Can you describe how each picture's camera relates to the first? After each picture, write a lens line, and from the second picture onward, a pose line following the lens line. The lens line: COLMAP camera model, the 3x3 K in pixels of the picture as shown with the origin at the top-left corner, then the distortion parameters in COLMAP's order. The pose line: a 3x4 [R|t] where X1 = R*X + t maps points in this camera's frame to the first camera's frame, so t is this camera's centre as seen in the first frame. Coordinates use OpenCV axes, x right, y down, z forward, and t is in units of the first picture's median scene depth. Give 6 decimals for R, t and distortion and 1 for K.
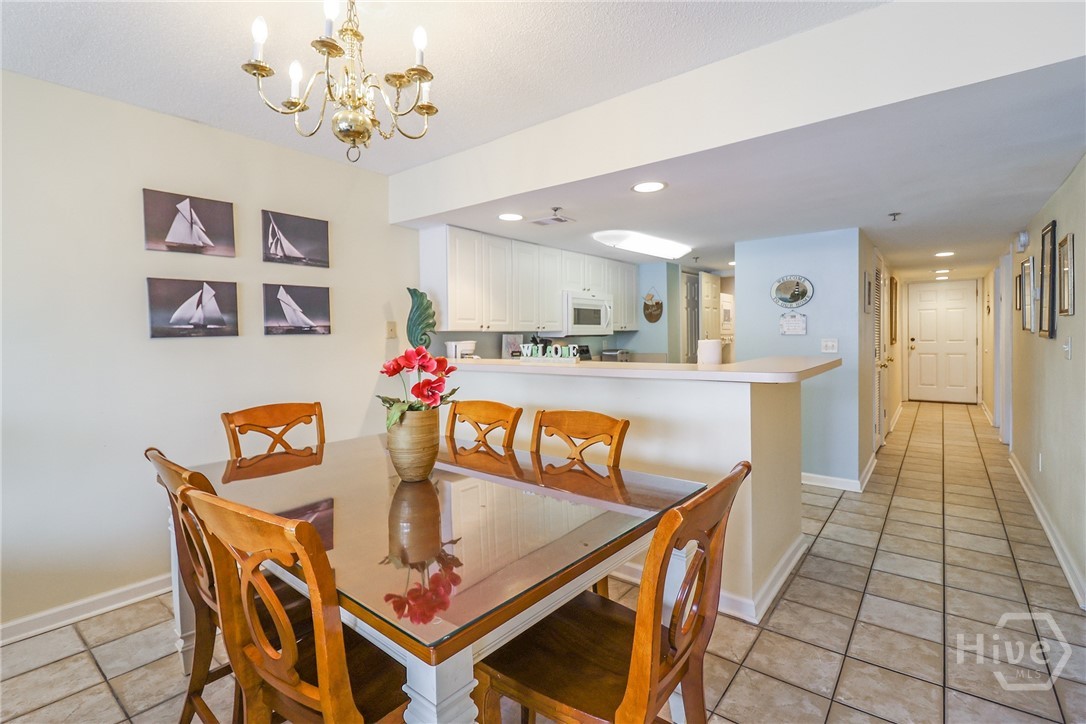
lens RADIAL K [[492.3, 0, 543.5], [0, 492.3, 347.1], [0, 0, 1]] dist [-0.002697, -0.000741]
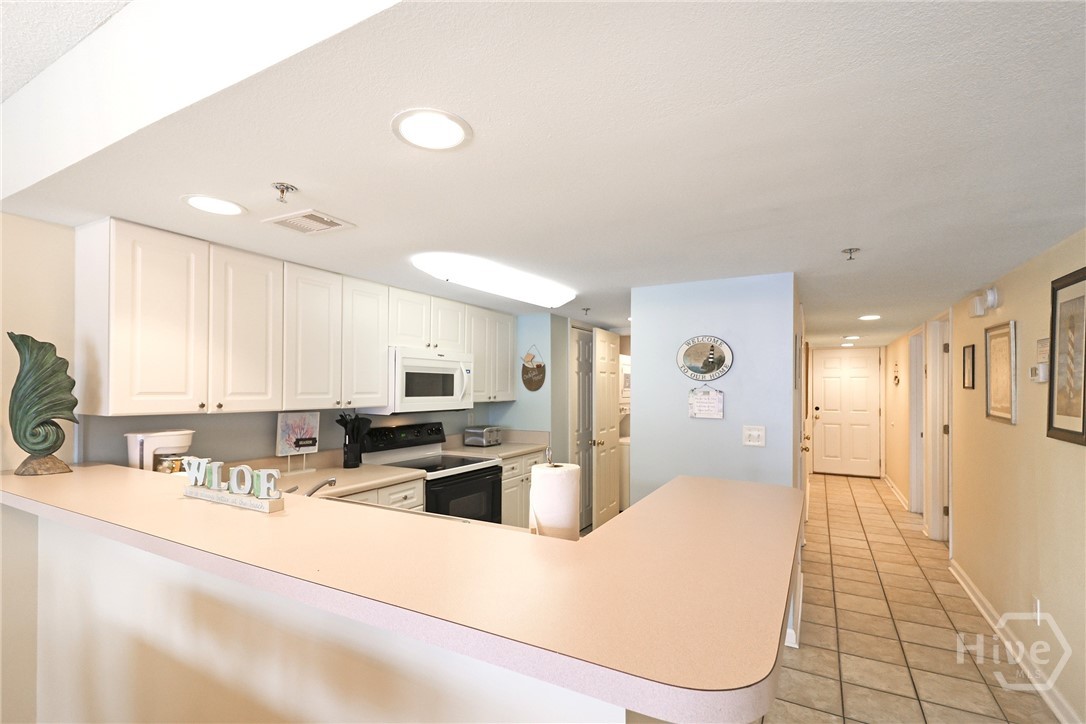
lens RADIAL K [[485.6, 0, 543.8], [0, 485.6, 388.8], [0, 0, 1]] dist [0.008306, -0.000202]
pose [[0.985792, 0.017511, 0.167058, 0.174213], [-0.013523, 0.999597, -0.024978, -0.053369], [-0.167428, 0.022364, 0.985631, 0.382333]]
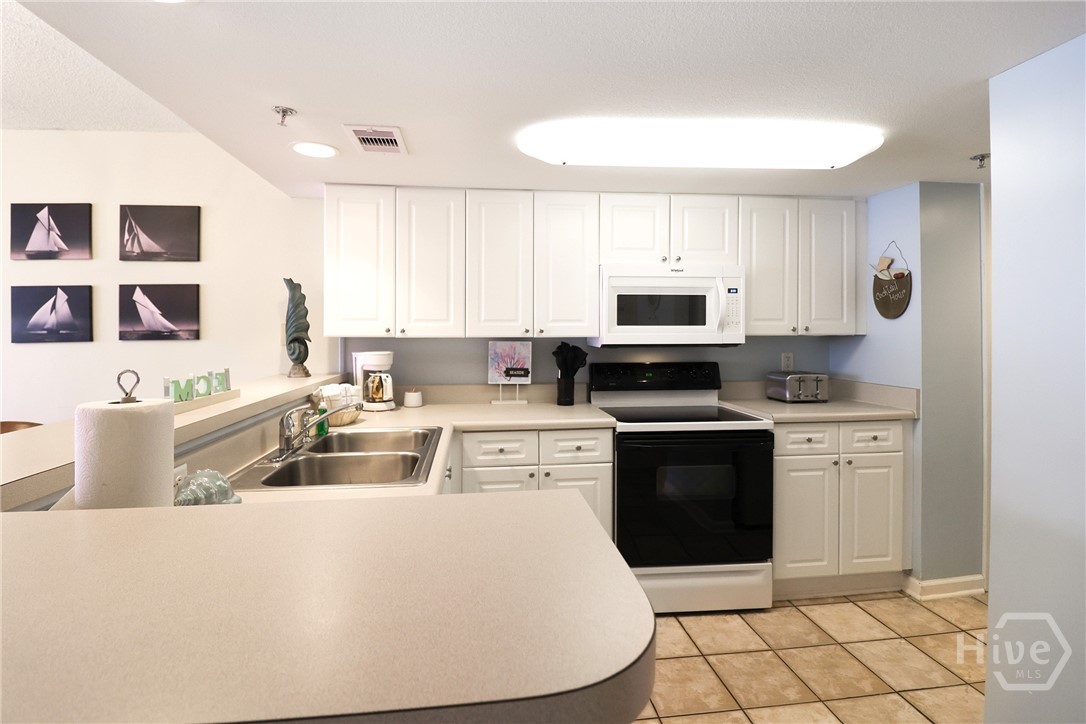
lens RADIAL K [[510.1, 0, 532.4], [0, 510.1, 333.1], [0, 0, 1]] dist [-0.018171, -0.001339]
pose [[0.710362, 0.015702, -0.703661, 0.496602], [-0.024214, 0.999705, -0.002137, -0.041956], [0.703420, 0.018556, 0.710532, 0.668054]]
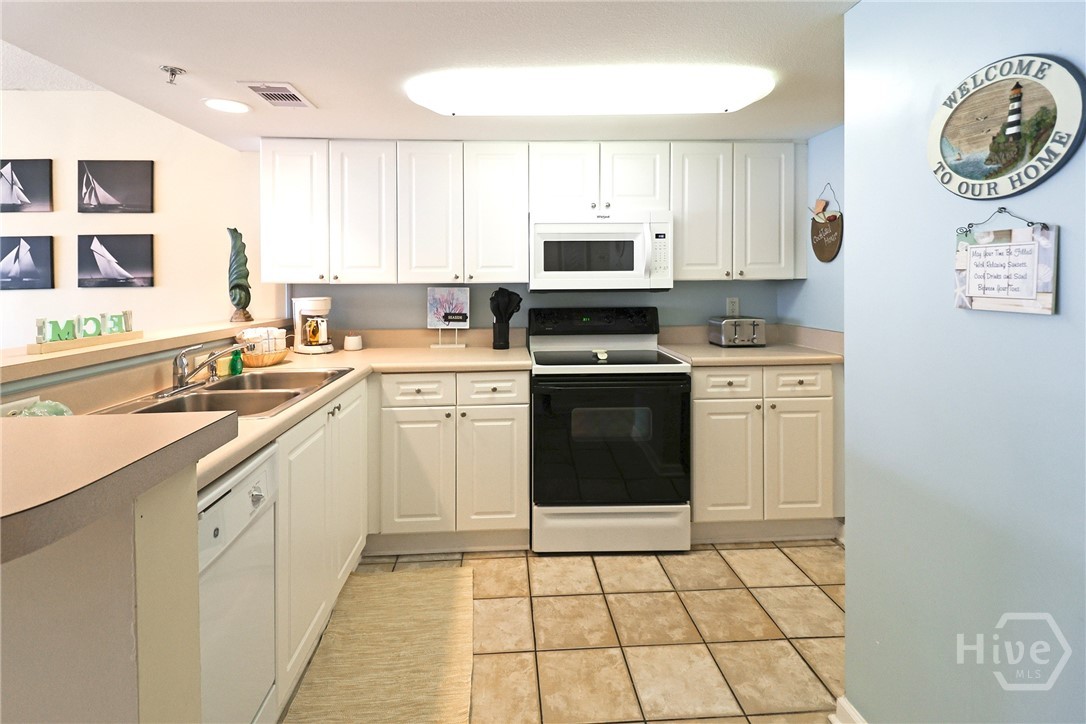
lens RADIAL K [[506.0, 0, 538.0], [0, 506.0, 284.1], [0, 0, 1]] dist [-0.001773, -0.001306]
pose [[0.673026, 0.014689, -0.739473, 0.610291], [-0.019280, 0.999811, 0.002312, -0.039504], [0.739368, 0.012701, 0.673182, 0.764327]]
